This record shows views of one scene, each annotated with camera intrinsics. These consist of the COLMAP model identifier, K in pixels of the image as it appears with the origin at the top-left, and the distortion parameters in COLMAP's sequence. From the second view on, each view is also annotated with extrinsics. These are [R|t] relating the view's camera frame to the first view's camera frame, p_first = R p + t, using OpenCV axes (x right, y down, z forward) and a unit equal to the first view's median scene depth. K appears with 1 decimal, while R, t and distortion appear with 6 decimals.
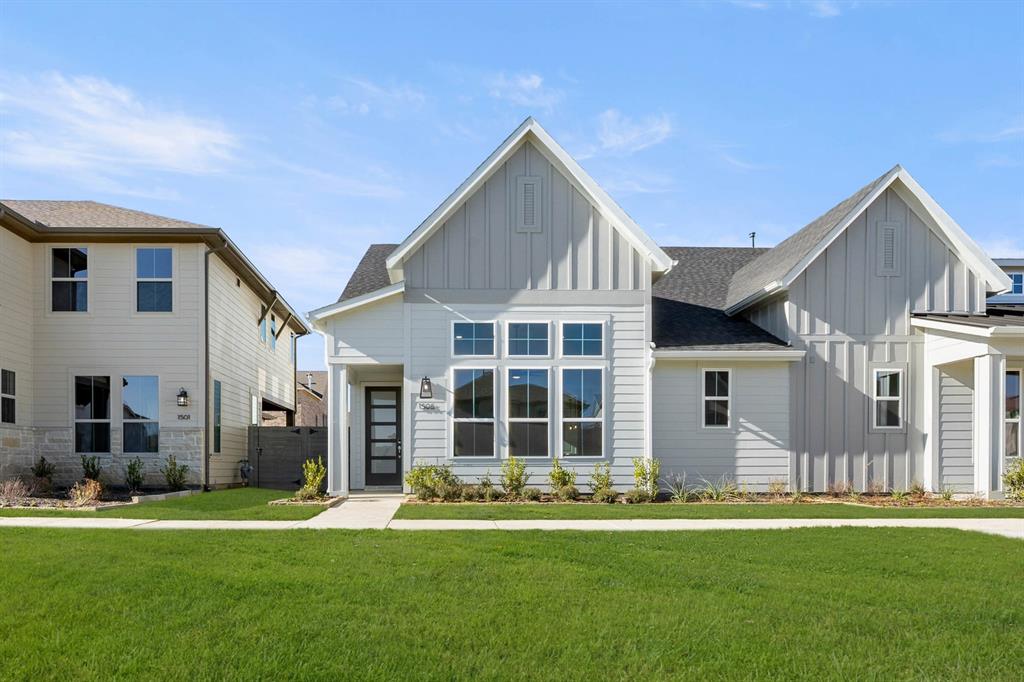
lens RADIAL K [[413.1, 0, 512.4], [0, 413.1, 337.4], [0, 0, 1]] dist [0.001452, -0.000509]
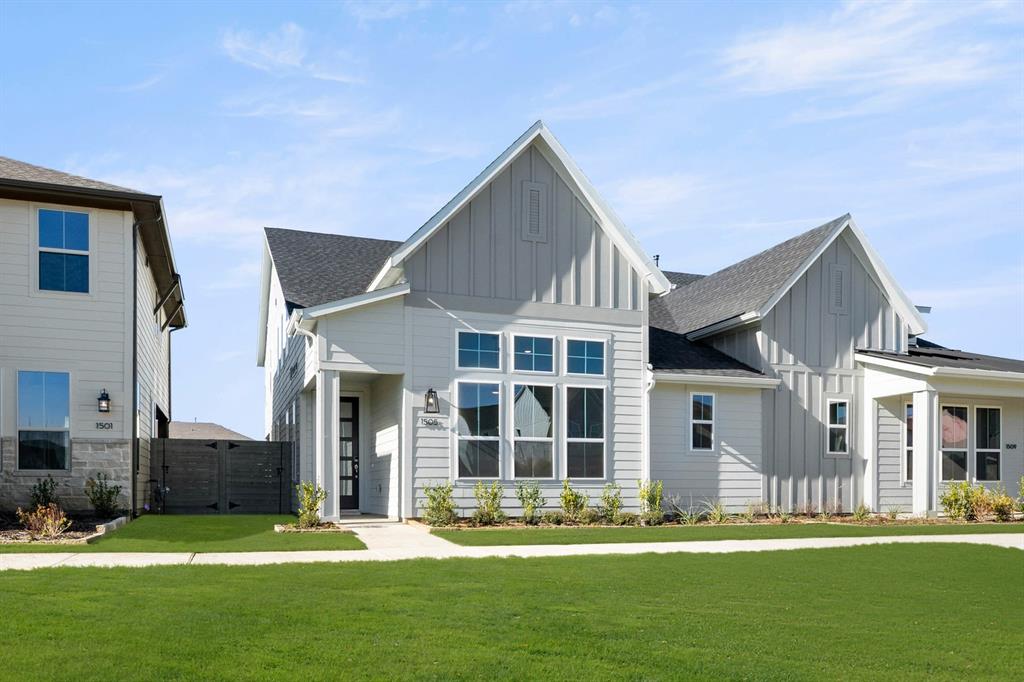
lens RADIAL K [[445.4, 0, 511.7], [0, 445.4, 345.2], [0, 0, 1]] dist [0.000757, -0.000430]
pose [[0.981064, 0.060929, 0.183848, -0.188146], [-0.059682, 0.998142, -0.012311, -0.000153], [-0.184257, 0.001106, 0.982878, 0.002400]]
